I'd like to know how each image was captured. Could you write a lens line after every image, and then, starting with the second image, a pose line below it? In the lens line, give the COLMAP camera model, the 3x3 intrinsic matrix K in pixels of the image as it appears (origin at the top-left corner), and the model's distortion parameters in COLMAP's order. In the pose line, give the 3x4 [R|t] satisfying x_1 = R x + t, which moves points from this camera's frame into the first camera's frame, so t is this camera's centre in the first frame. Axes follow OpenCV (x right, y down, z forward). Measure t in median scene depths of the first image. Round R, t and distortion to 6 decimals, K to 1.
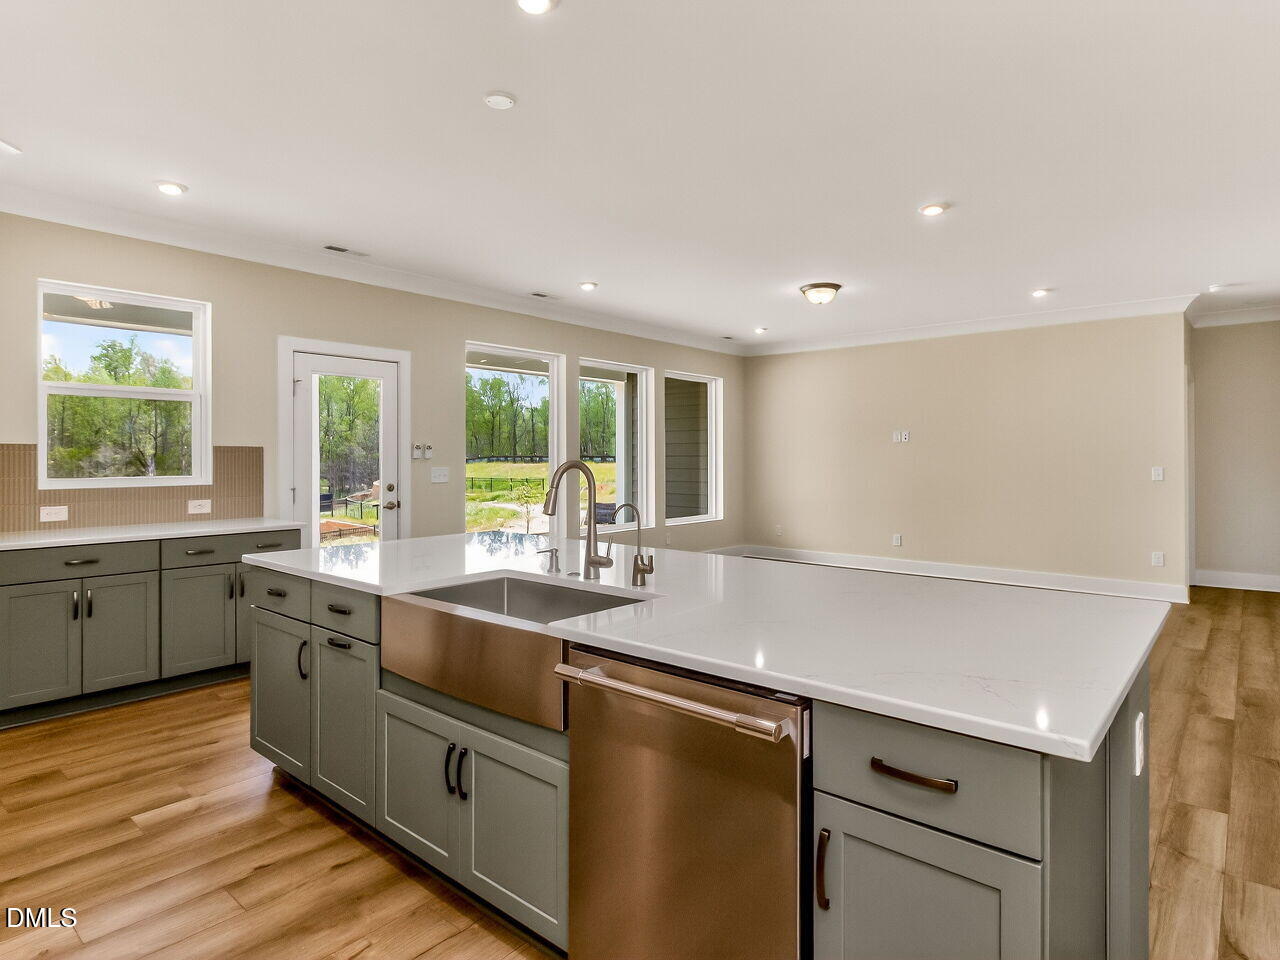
lens RADIAL K [[740.1, 0, 642.3], [0, 740.1, 471.2], [0, 0, 1]] dist [0.048189, -0.000259]
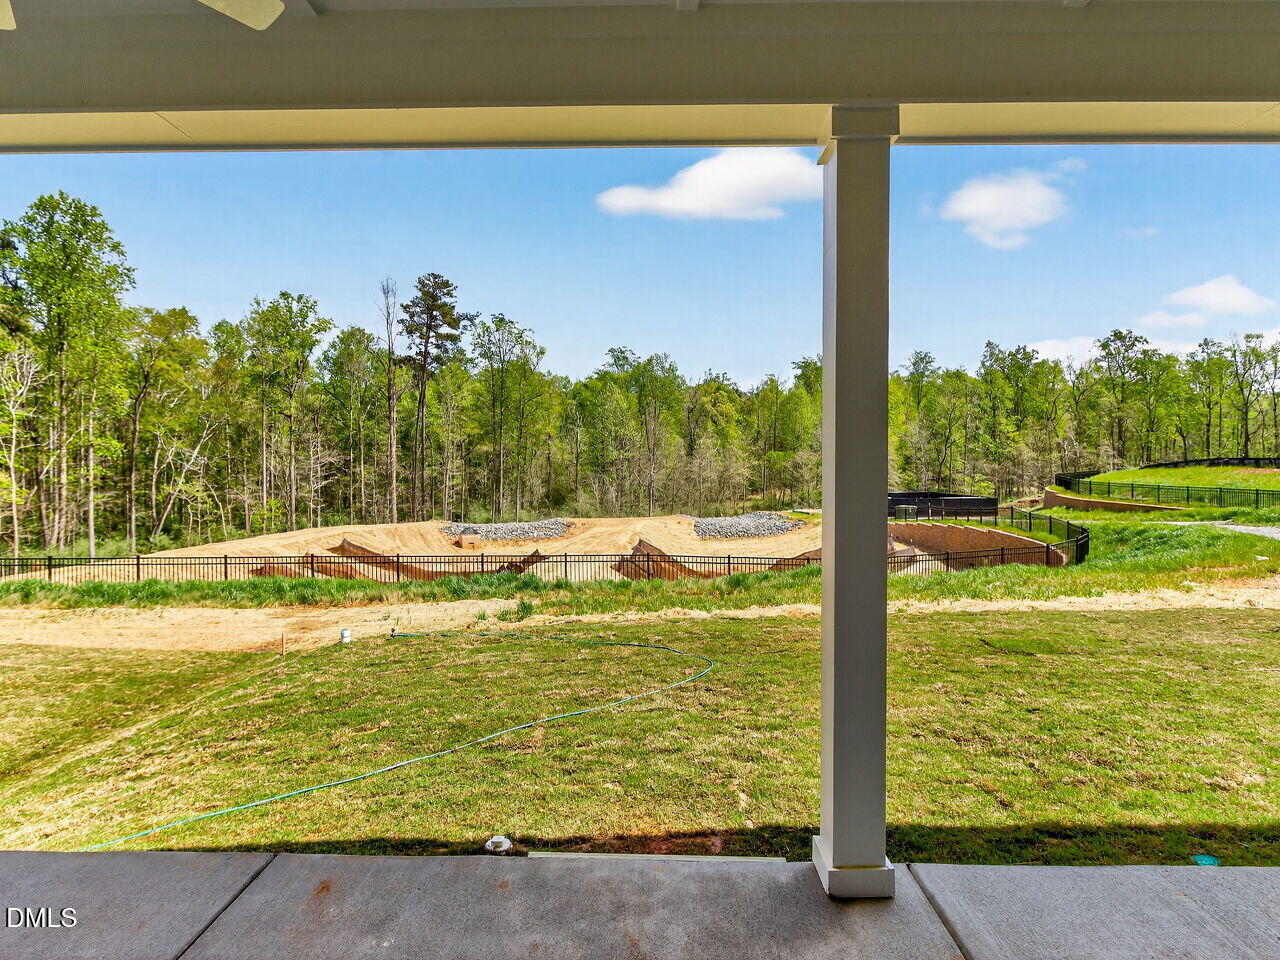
lens RADIAL K [[679.6, 0, 626.2], [0, 679.6, 450.7], [0, 0, 1]] dist [-0.001934, -0.001673]
pose [[0.622726, -0.007307, -0.782406, -0.197506], [-0.017069, 0.999592, -0.022921, -0.009937], [0.782254, 0.027628, 0.622347, 0.542390]]
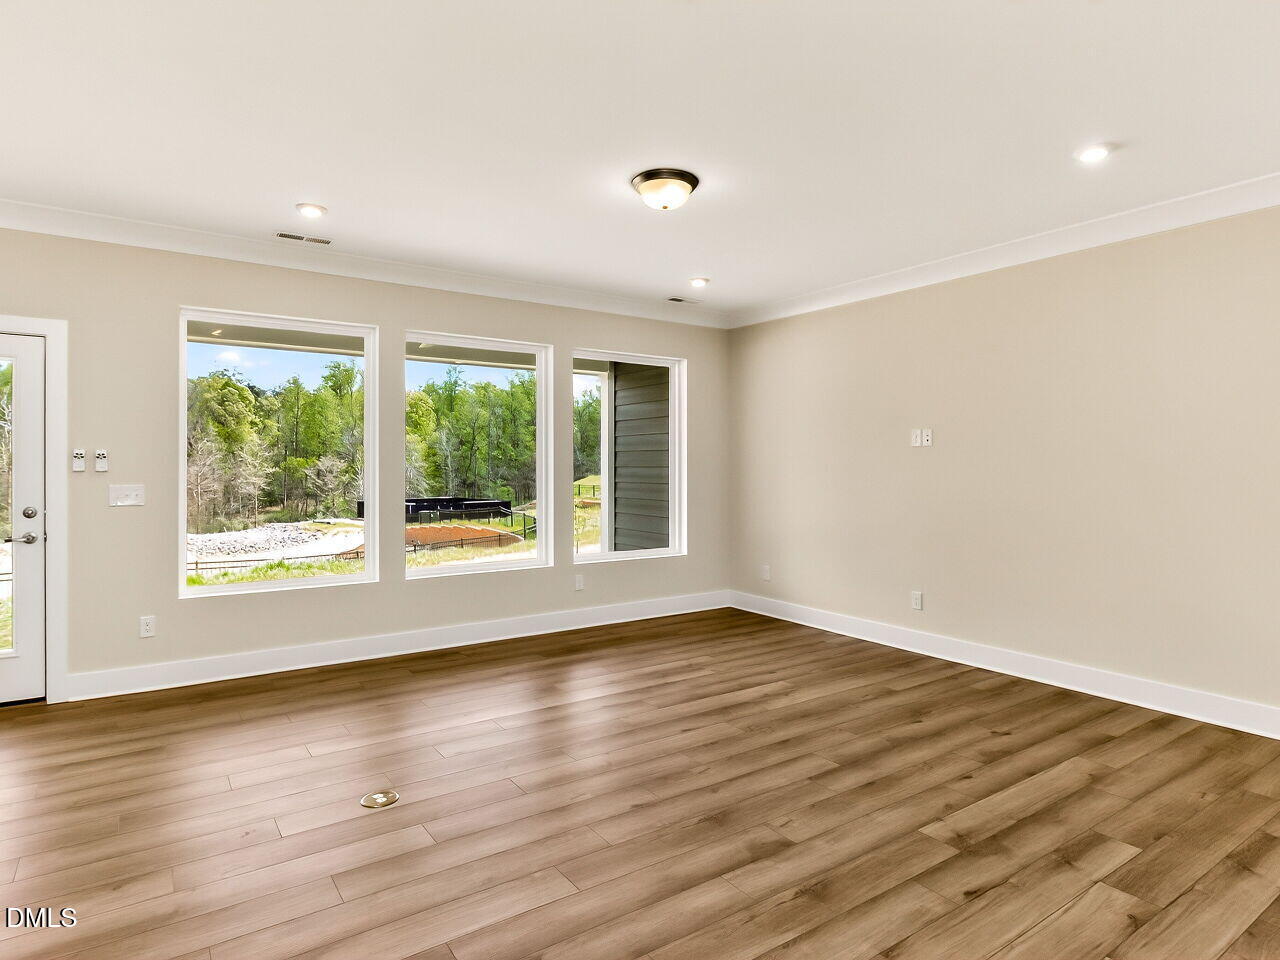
lens RADIAL K [[725.8, 0, 637.3], [0, 725.8, 465.0], [0, 0, 1]] dist [-0.001720, -0.000473]
pose [[0.966297, 0.000562, -0.257429, 0.225606], [-0.005780, 0.999793, -0.019516, -0.007930], [0.257365, 0.020346, 0.966100, 0.281954]]
